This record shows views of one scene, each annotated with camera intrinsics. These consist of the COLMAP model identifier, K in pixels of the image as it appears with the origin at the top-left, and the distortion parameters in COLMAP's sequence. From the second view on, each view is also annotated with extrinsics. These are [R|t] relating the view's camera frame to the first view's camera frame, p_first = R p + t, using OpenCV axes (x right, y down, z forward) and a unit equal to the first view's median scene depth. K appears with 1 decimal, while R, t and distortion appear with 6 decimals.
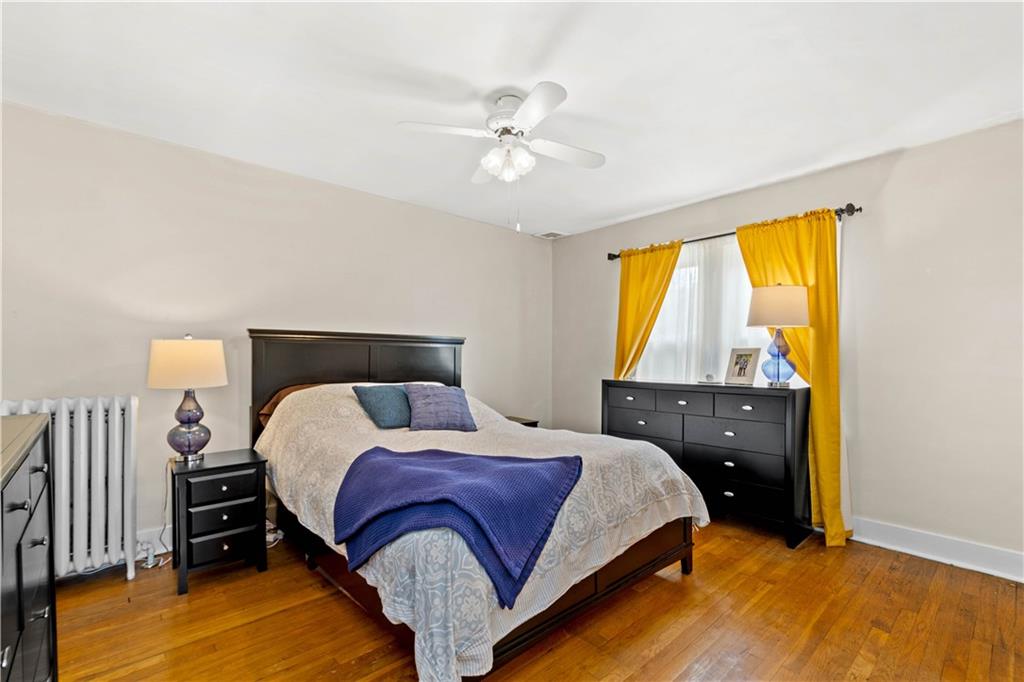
lens RADIAL K [[450.7, 0, 513.3], [0, 450.7, 358.6], [0, 0, 1]] dist [0.000968, 0.000121]
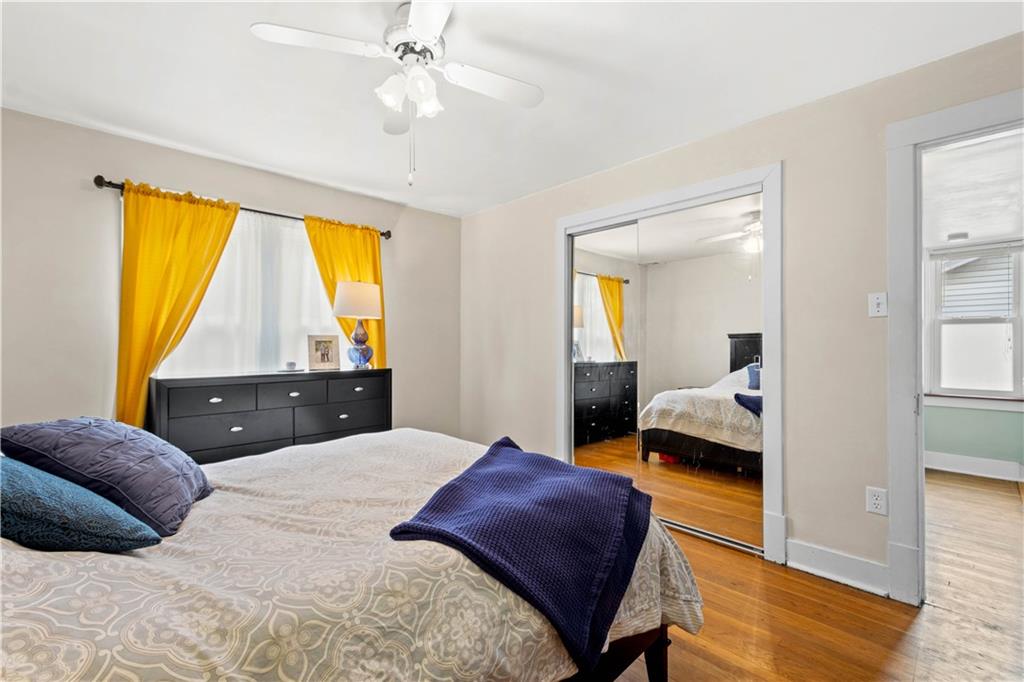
lens RADIAL K [[445.2, 0, 512.0], [0, 445.2, 341.0], [0, 0, 1]] dist [-0.000242, -0.000039]
pose [[-0.030612, -0.001326, 0.999530, -0.556912], [-0.000630, 0.999999, 0.001307, -0.011579], [-0.999531, -0.000590, -0.030613, 0.614158]]
